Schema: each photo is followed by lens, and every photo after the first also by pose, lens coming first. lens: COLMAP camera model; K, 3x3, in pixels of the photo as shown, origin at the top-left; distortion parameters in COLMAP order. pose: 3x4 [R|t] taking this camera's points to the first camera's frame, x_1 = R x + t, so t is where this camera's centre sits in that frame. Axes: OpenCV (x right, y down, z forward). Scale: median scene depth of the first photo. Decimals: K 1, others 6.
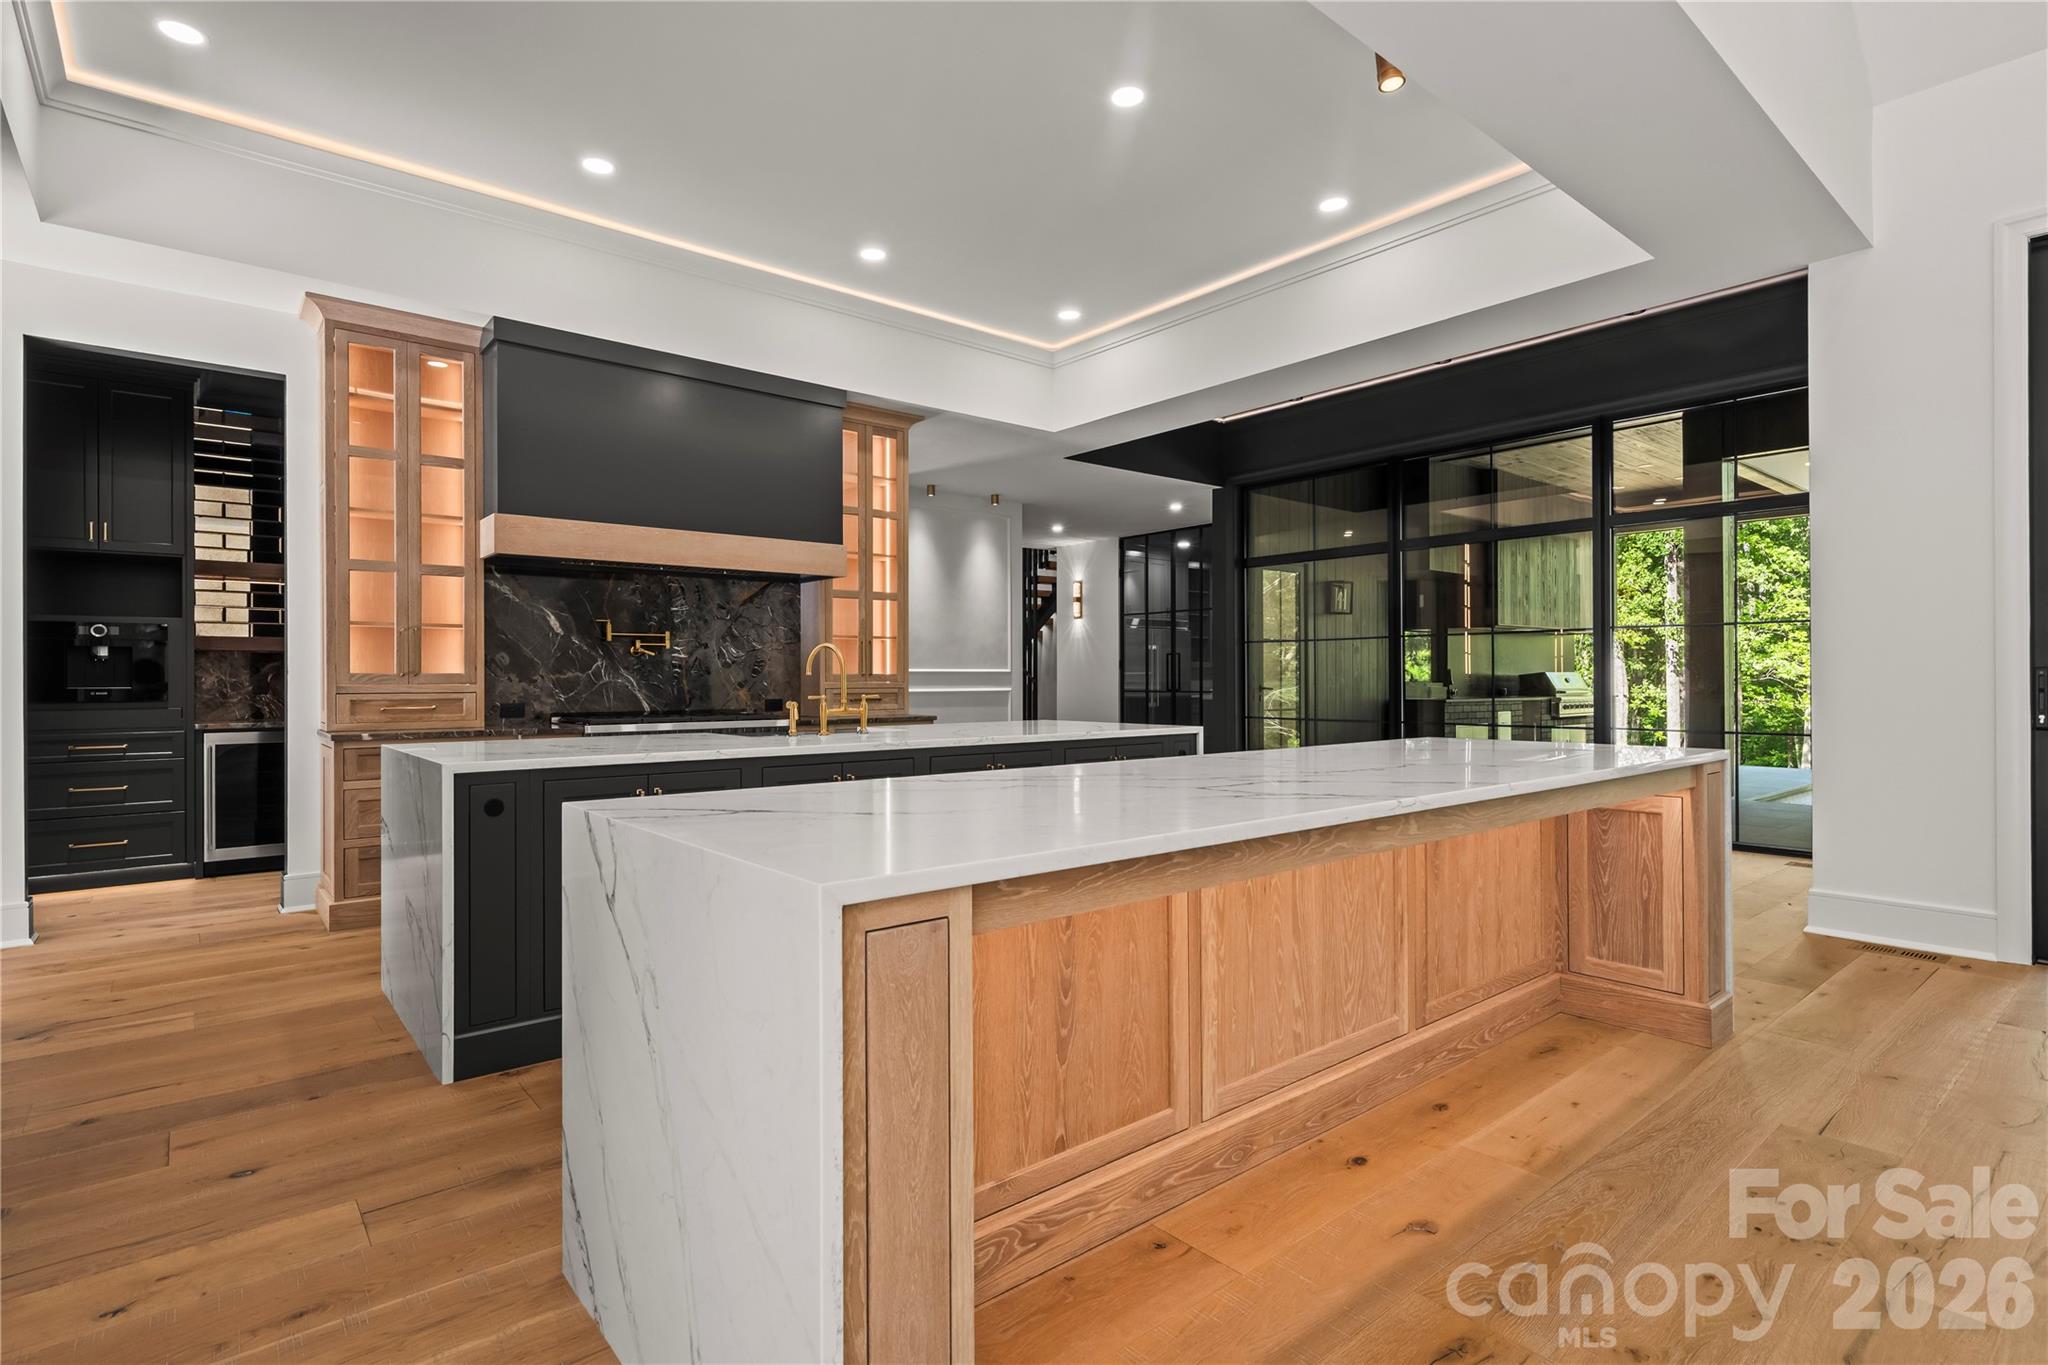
lens RADIAL K [[997.7, 0, 1016.1], [0, 997.7, 675.5], [0, 0, 1]] dist [0.005350, 0.001661]
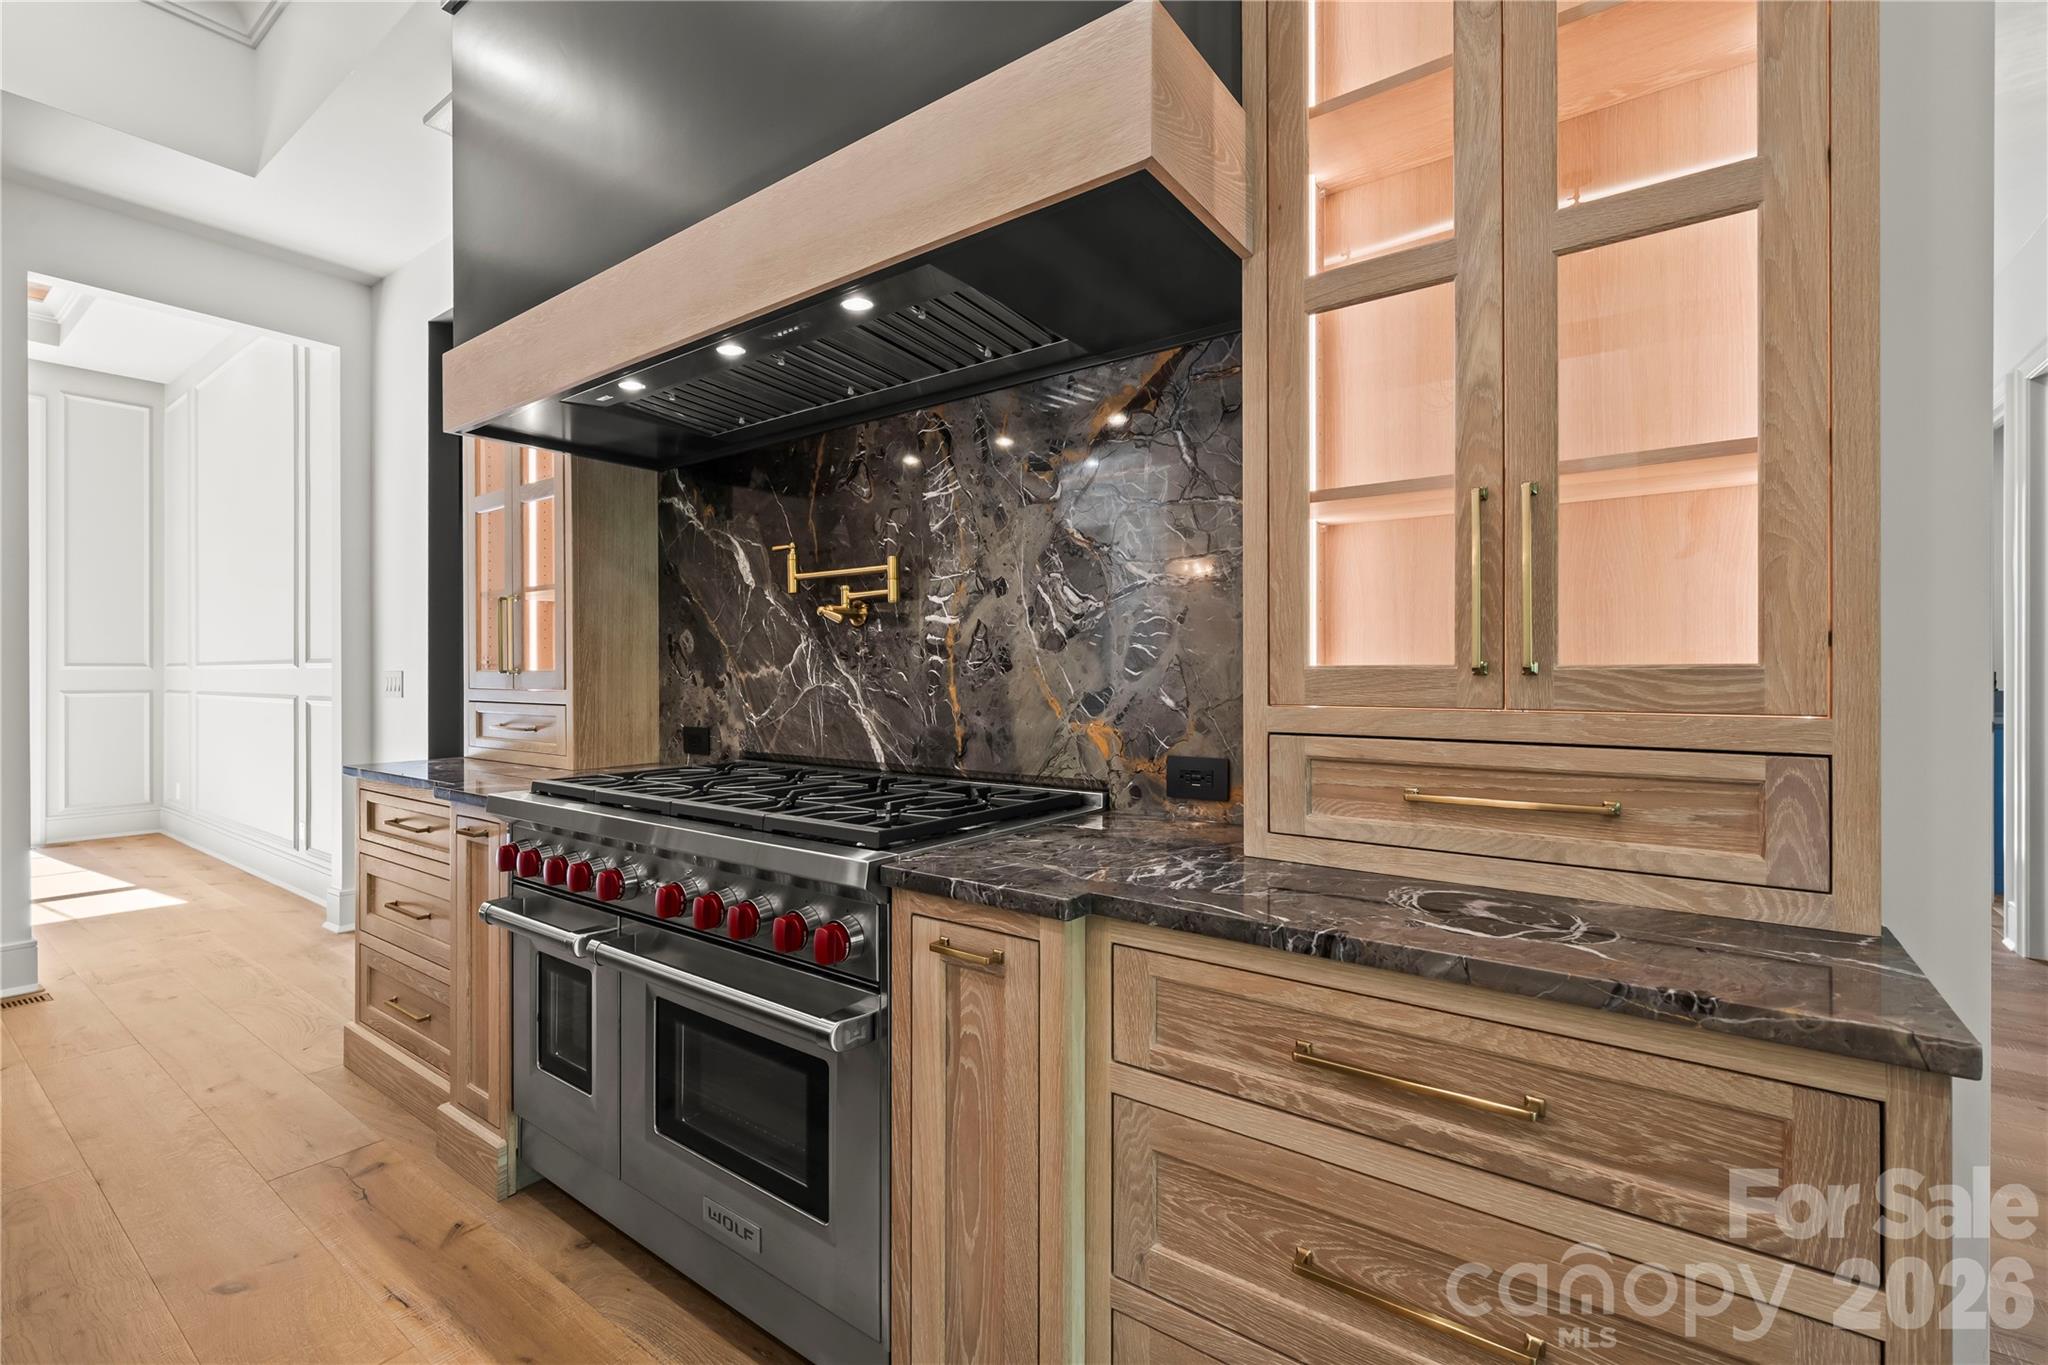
lens RADIAL K [[874.2, 0, 1030.8], [0, 874.2, 677.5], [0, 0, 1]] dist [-0.000221, -0.000130]
pose [[0.259059, 0.004861, -0.965849, -0.017039], [0.000505, 0.999987, 0.005168, -0.000146], [0.965861, -0.001827, 0.259053, 0.968200]]
